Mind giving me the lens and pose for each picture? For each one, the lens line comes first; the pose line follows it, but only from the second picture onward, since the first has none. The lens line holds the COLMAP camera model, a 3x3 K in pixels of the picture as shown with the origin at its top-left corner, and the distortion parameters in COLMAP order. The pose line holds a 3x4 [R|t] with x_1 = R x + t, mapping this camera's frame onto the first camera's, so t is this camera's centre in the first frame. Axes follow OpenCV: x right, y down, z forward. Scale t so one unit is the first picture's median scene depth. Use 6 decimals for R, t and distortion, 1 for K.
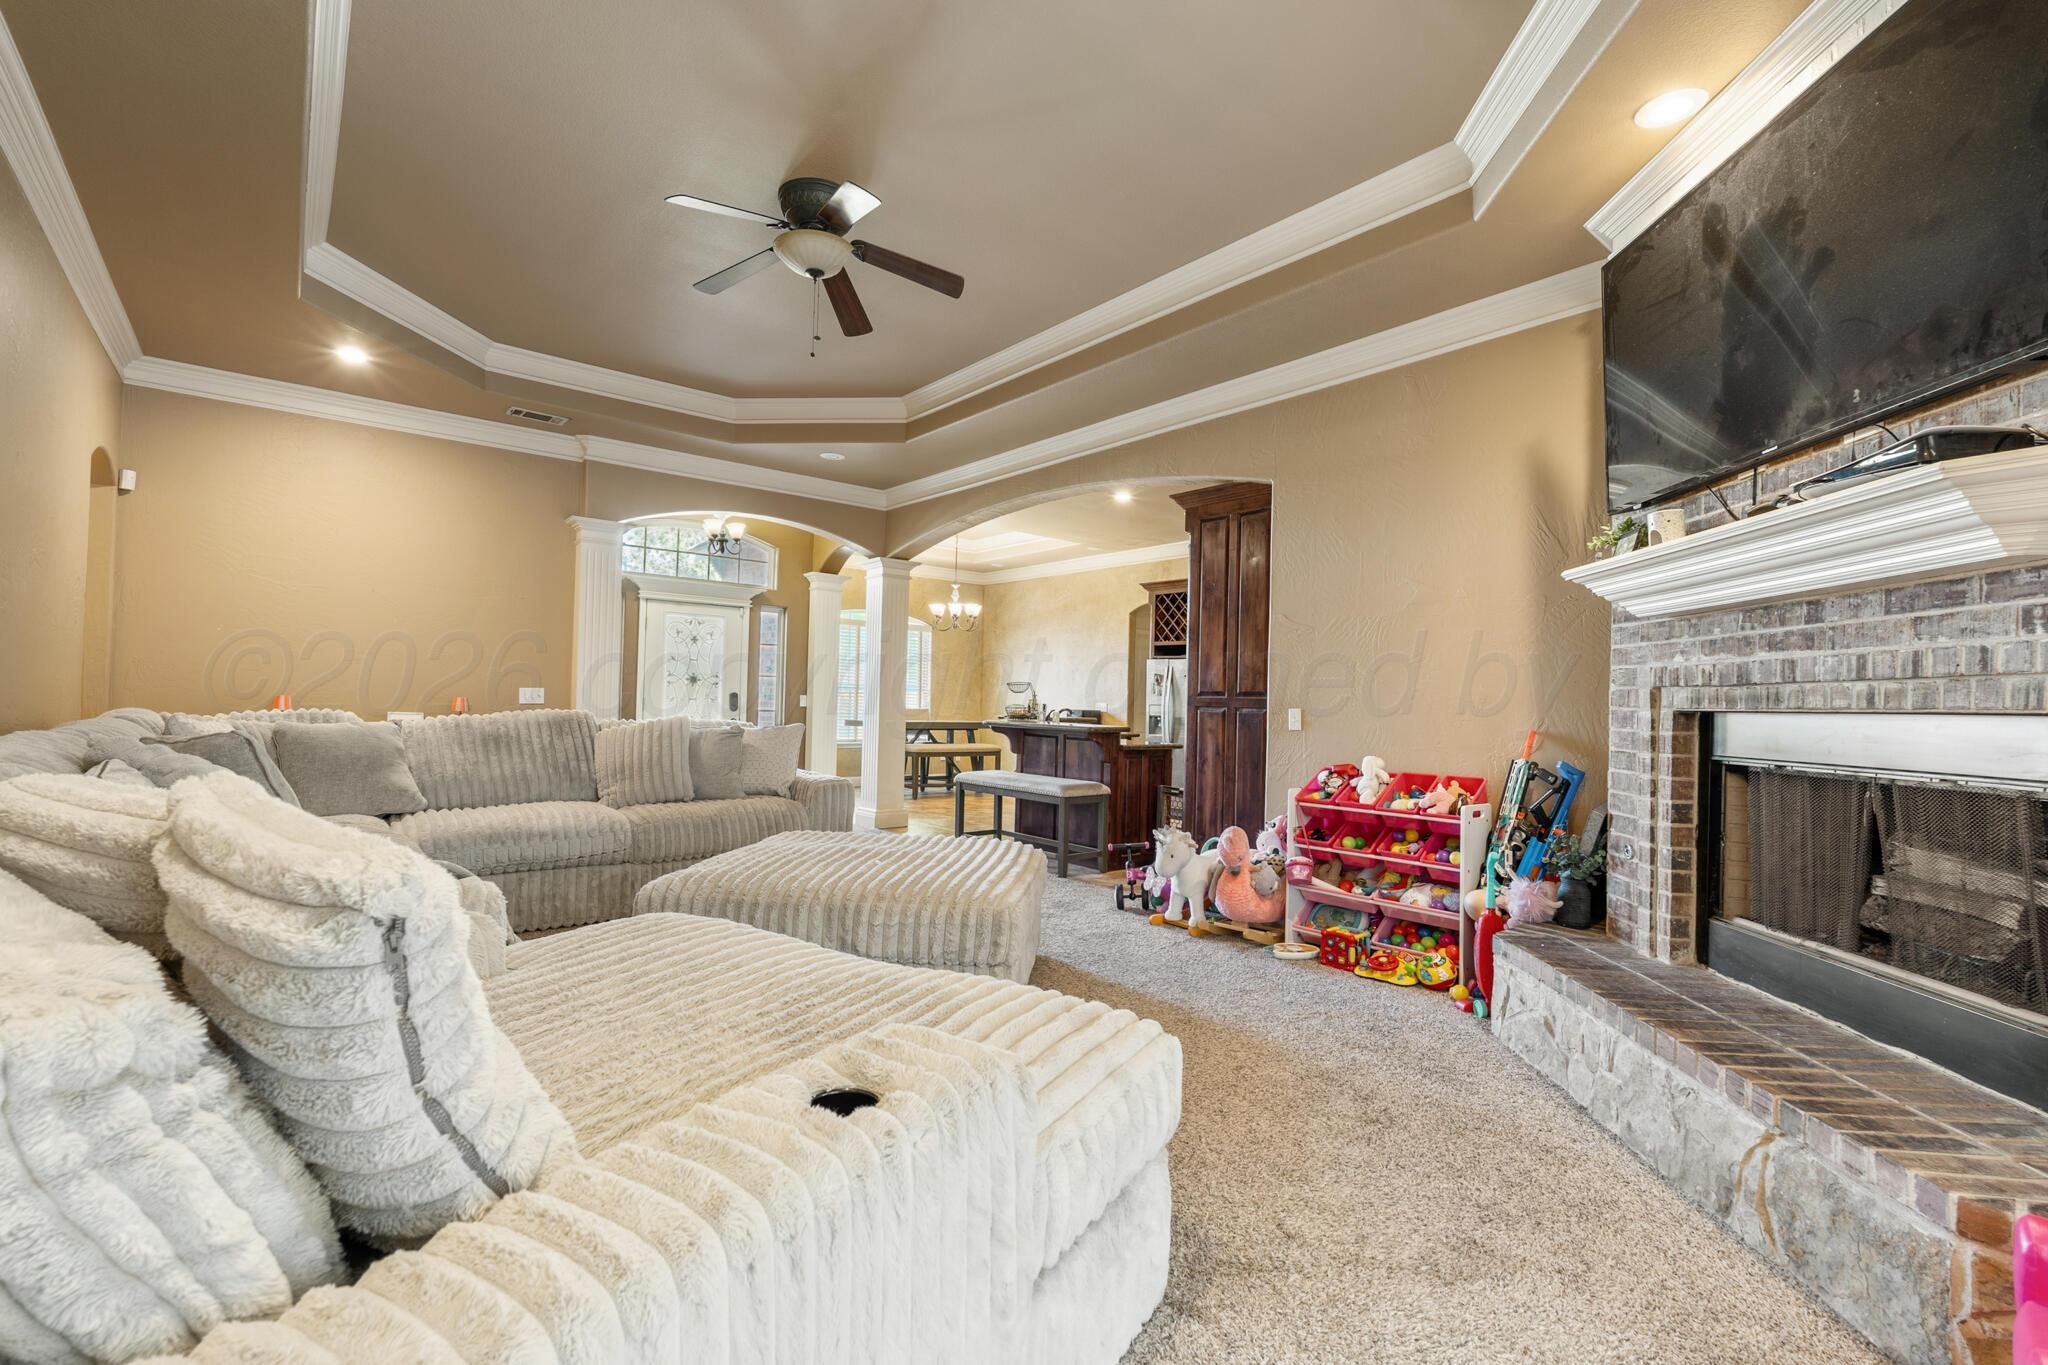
lens RADIAL K [[907.8, 0, 1022.2], [0, 907.8, 713.2], [0, 0, 1]] dist [0.000071, -0.000003]
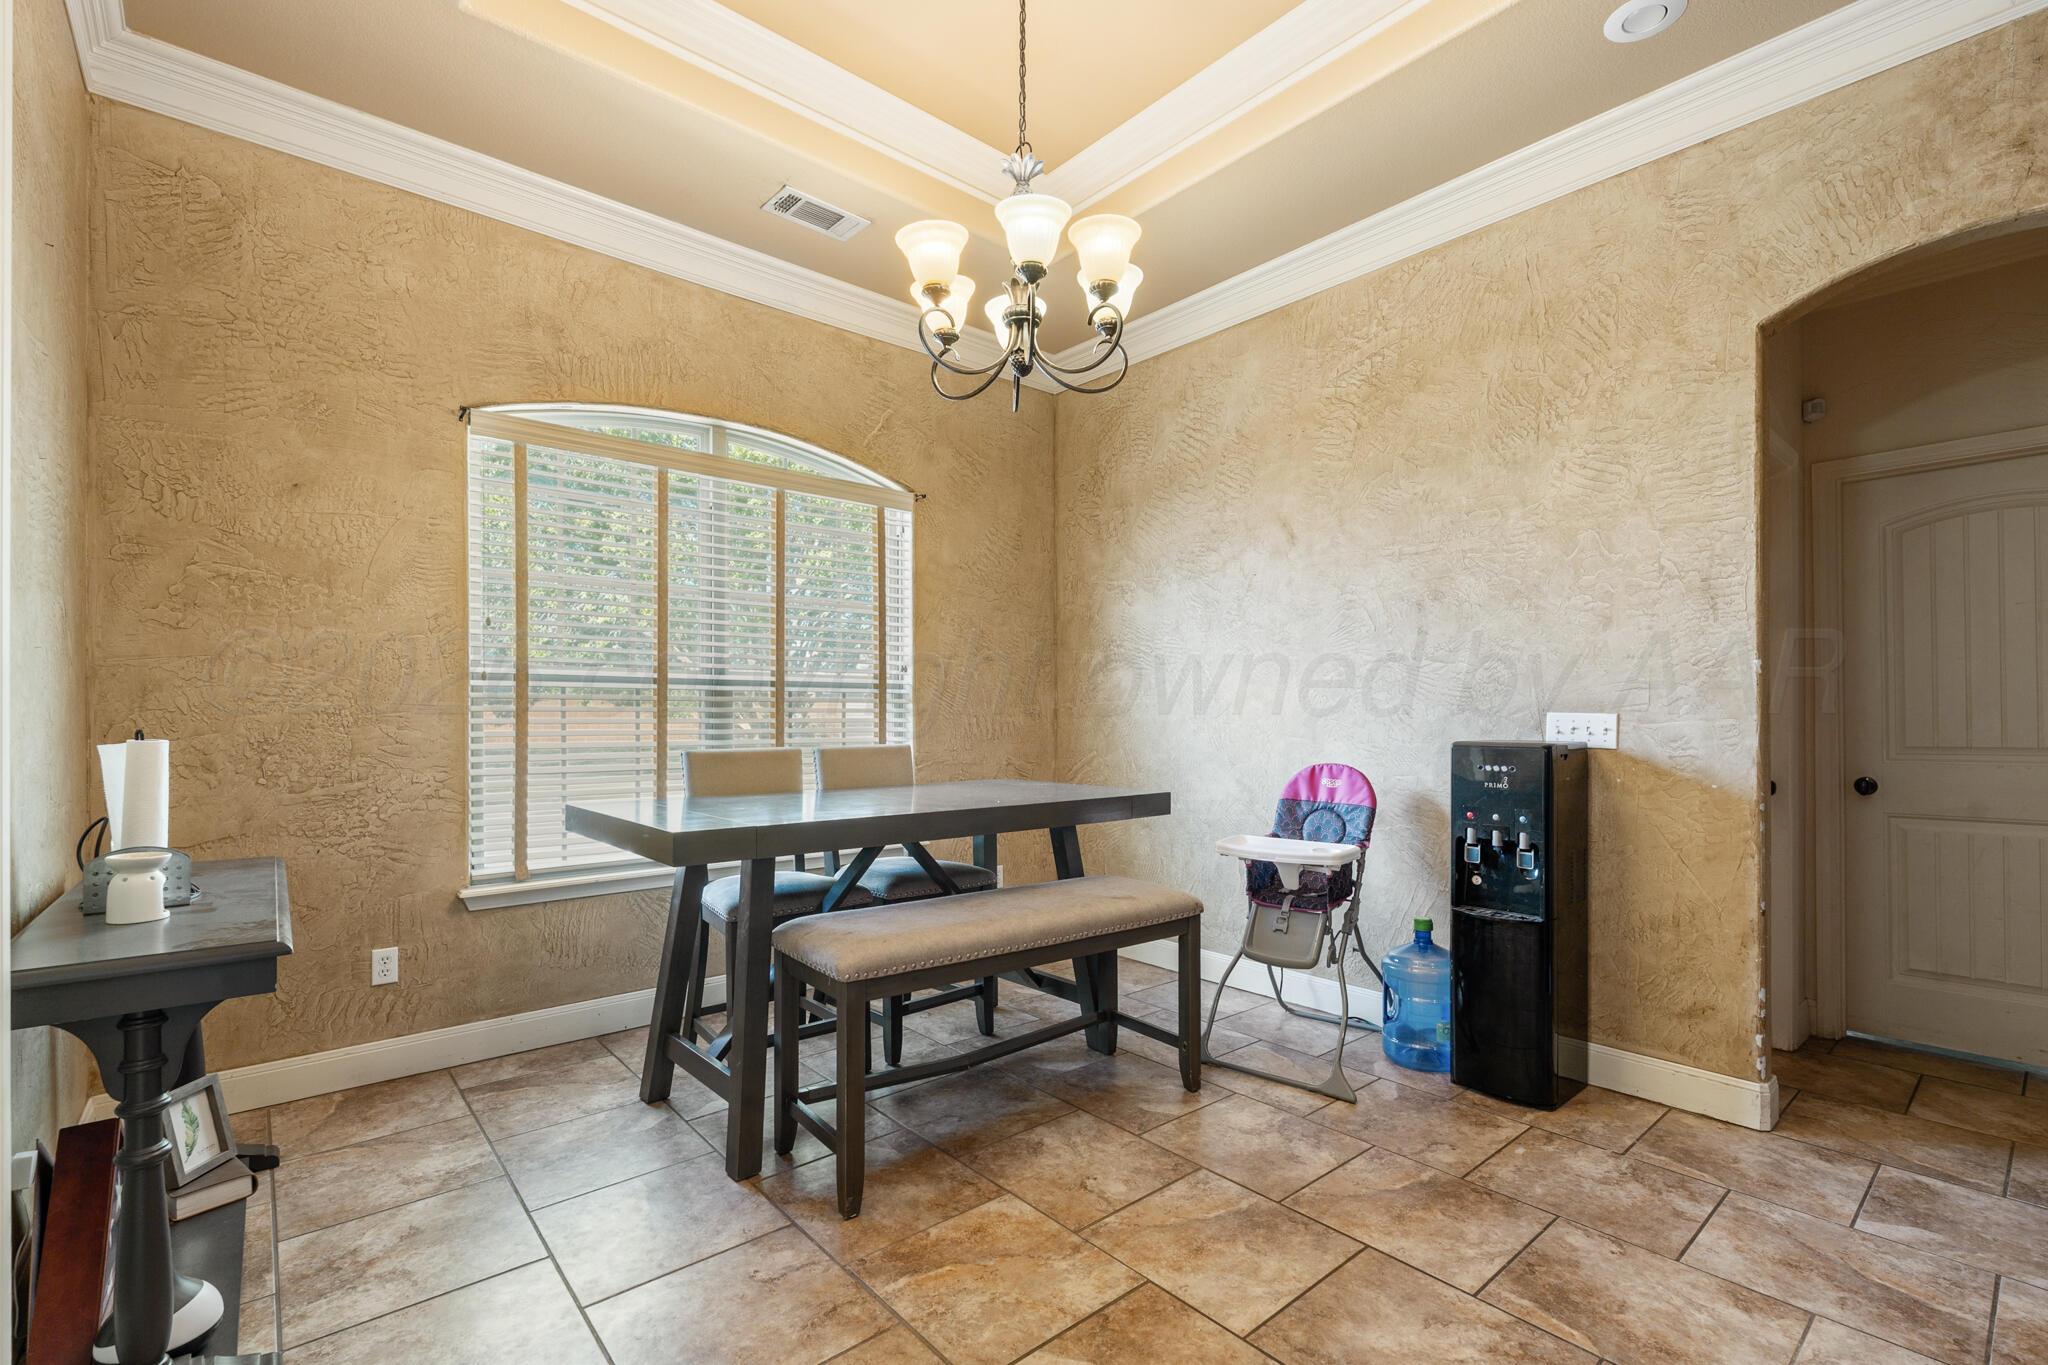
lens RADIAL K [[907.8, 0, 1022.2], [0, 907.8, 713.2], [0, 0, 1]] dist [0.000071, -0.000003]
pose [[0.999723, -0.021434, 0.009716, -0.066809], [0.021495, 0.999750, -0.006159, -0.013571], [-0.009581, 0.006366, 0.999934, 0.696264]]
